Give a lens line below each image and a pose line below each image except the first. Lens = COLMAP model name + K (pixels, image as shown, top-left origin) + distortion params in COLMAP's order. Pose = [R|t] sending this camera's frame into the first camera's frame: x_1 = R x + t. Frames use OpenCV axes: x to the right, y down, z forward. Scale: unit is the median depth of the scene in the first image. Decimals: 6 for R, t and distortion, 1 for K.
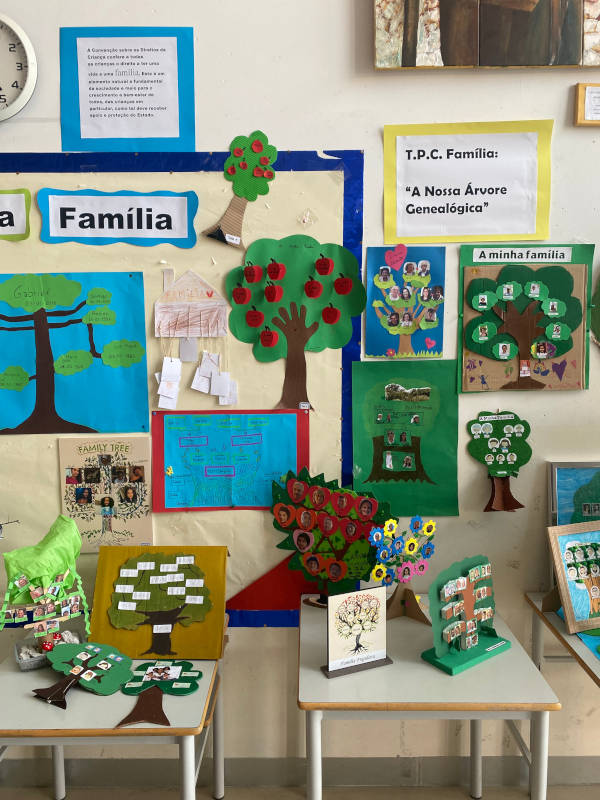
lens RADIAL K [[609.9, 0, 296.6], [0, 609.9, 391.6], [0, 0, 1]] dist [0.036546, -0.045239]
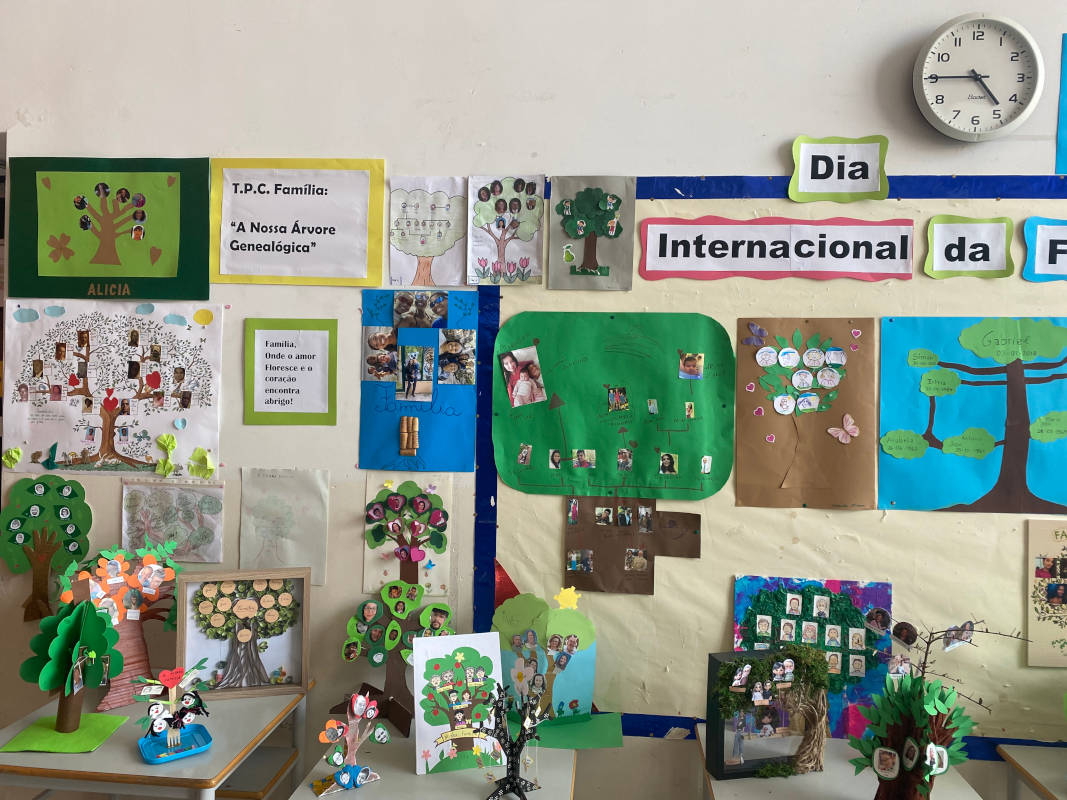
lens RADIAL K [[813.4, 0, 531.9], [0, 813.4, 390.1], [0, 0, 1]] dist [0.036546, -0.045239]
pose [[0.995022, 0.029747, -0.095110, -0.968895], [-0.037313, 0.996193, -0.078785, 0.016481], [0.092404, 0.081942, 0.992344, -0.149255]]
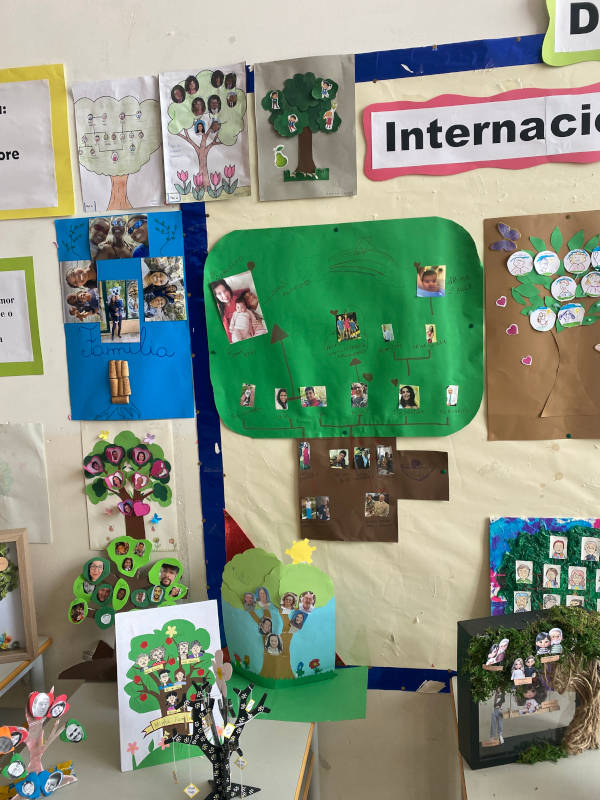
lens RADIAL K [[609.9, 0, 307.9], [0, 609.9, 399.3], [0, 0, 1]] dist [0.036546, -0.045239]
pose [[0.988509, -0.015422, -0.150374, -0.891872], [0.019719, 0.999437, 0.027130, 0.002456], [0.149871, -0.029784, 0.988257, 0.257418]]
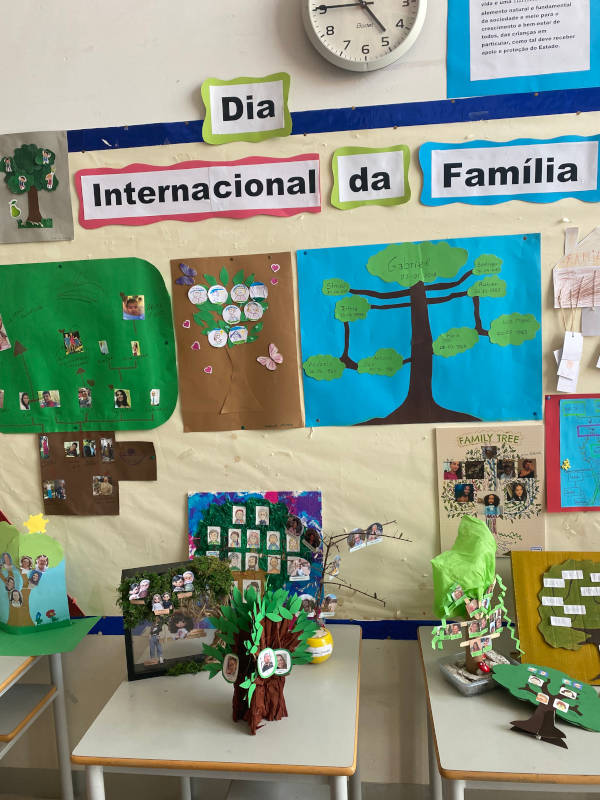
lens RADIAL K [[609.9, 0, 301.2], [0, 609.9, 394.4], [0, 0, 1]] dist [0.036546, -0.045239]
pose [[0.993539, -0.024295, -0.110860, -0.496649], [0.026495, 0.999479, 0.018416, 0.005763], [0.110355, -0.021234, 0.993665, 0.105112]]
